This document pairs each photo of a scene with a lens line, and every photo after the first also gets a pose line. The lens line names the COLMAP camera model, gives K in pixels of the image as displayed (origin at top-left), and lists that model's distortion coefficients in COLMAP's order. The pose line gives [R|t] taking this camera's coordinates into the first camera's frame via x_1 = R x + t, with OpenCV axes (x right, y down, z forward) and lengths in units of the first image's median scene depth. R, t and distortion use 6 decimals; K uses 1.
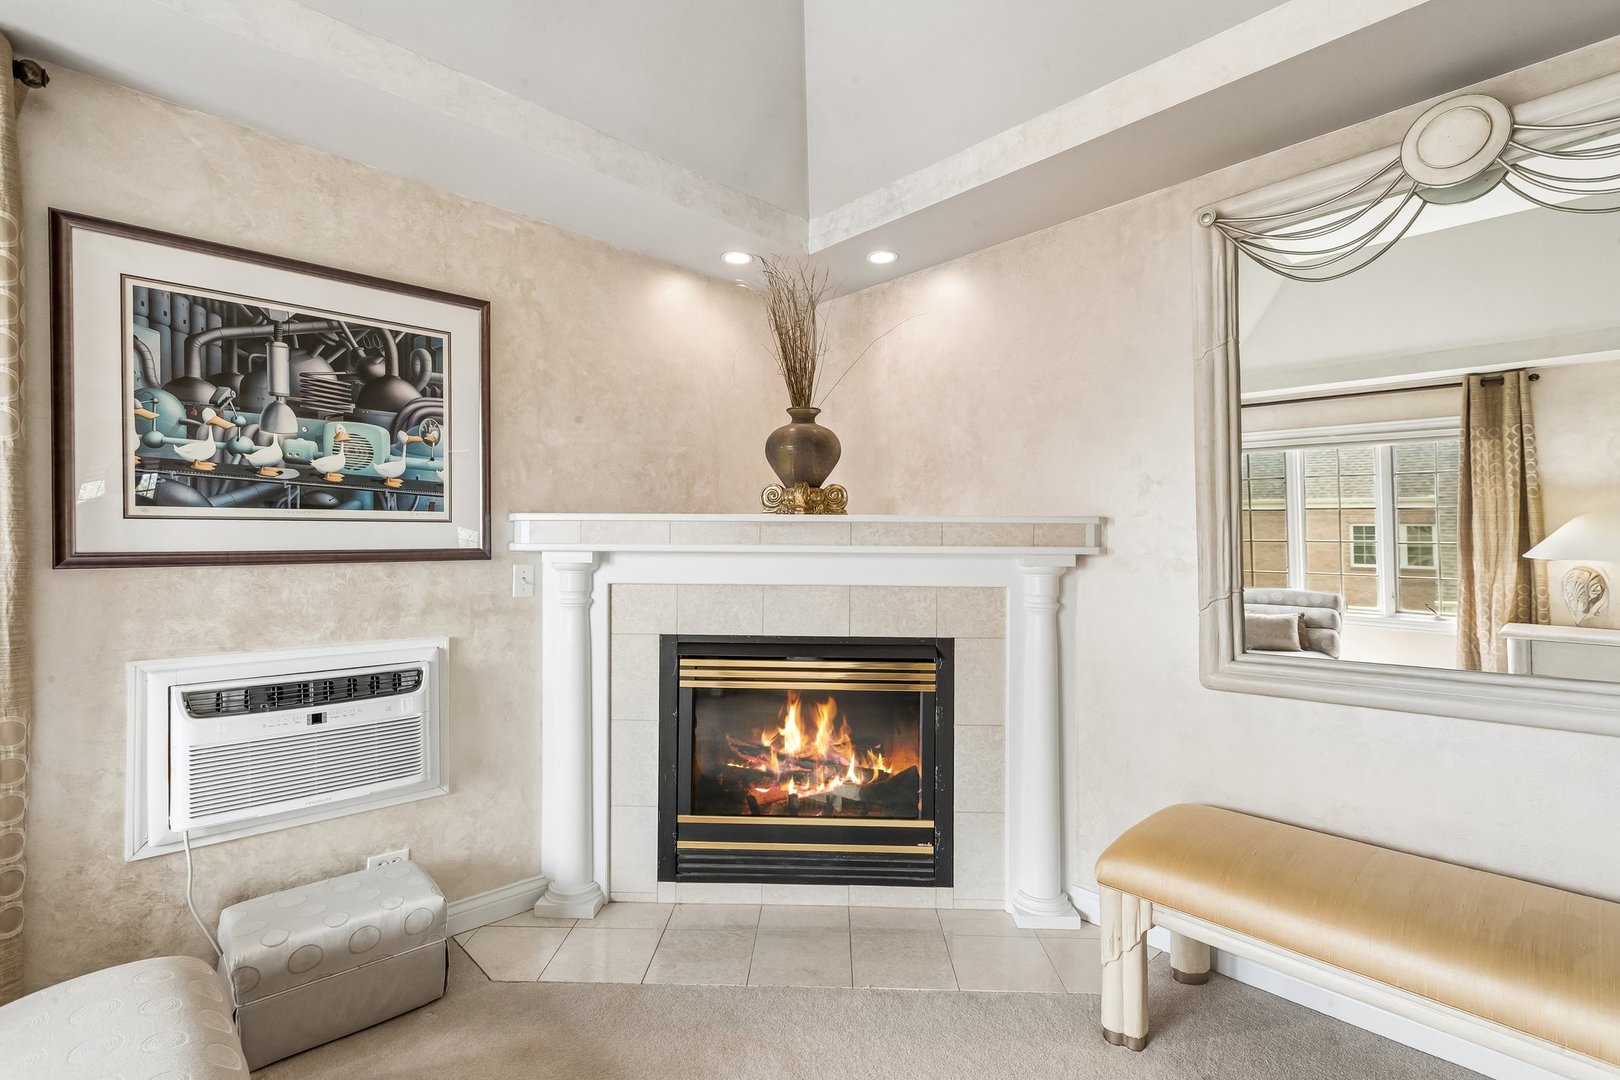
lens RADIAL K [[737.8, 0, 810.0], [0, 737.8, 540.0], [0, 0, 1]] dist [-0.001318, -0.000459]
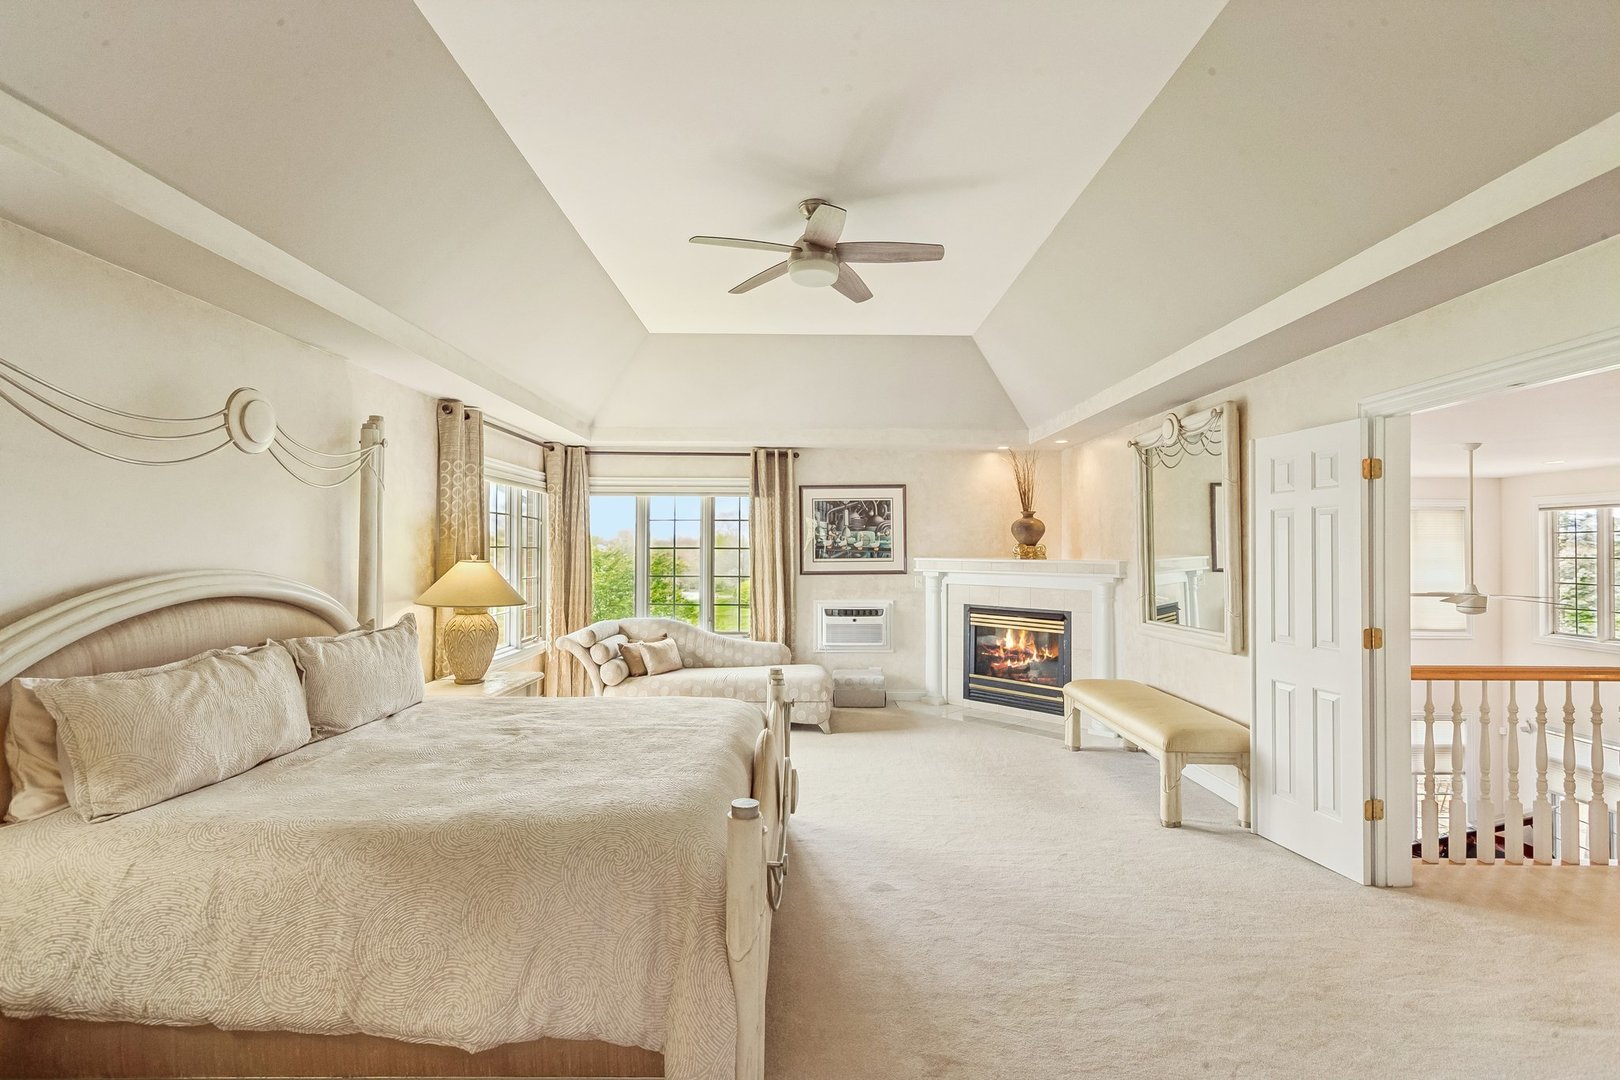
lens RADIAL K [[737.8, 0, 810.0], [0, 737.8, 540.0], [0, 0, 1]] dist [-0.001318, -0.000459]
pose [[0.743826, -0.003613, -0.668363, 1.301351], [0.002490, 0.999993, -0.002635, -0.107052], [0.668368, 0.000296, 0.743831, -1.495735]]
